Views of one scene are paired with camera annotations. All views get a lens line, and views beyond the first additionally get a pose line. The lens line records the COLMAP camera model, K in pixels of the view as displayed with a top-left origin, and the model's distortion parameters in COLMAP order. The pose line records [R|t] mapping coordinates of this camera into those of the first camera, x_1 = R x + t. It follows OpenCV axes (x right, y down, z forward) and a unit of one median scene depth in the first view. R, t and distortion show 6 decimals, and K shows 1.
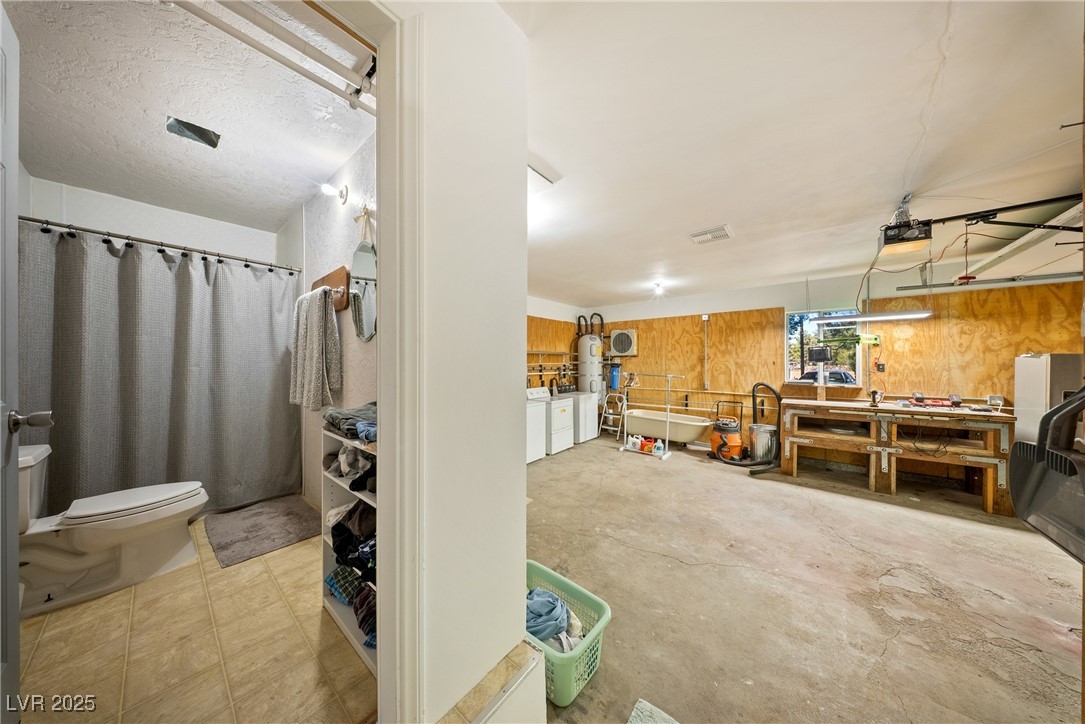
lens RADIAL K [[319.4, 0, 546.2], [0, 319.4, 363.8], [0, 0, 1]] dist [0.000294, -0.000297]
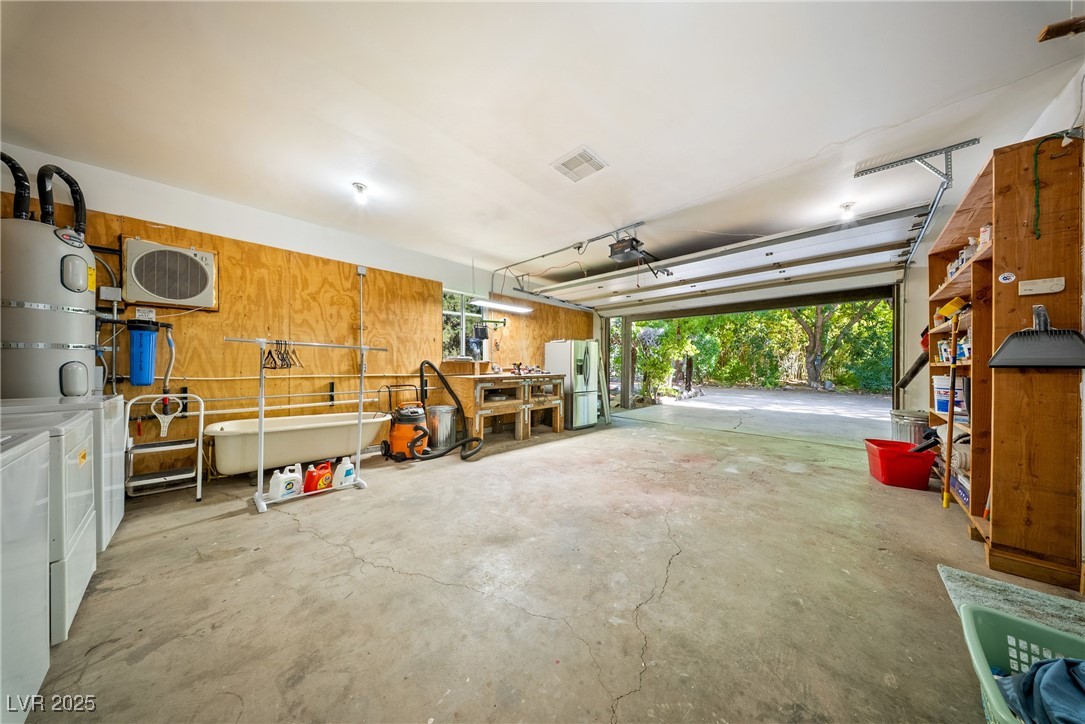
lens RADIAL K [[319.4, 0, 545.6], [0, 319.4, 364.1], [0, 0, 1]] dist [0.000294, -0.000297]
pose [[0.084549, 0.000093, 0.996419, -0.189122], [-0.002729, 0.999996, 0.000138, 0.067769], [-0.996416, -0.002731, 0.084549, 0.593333]]
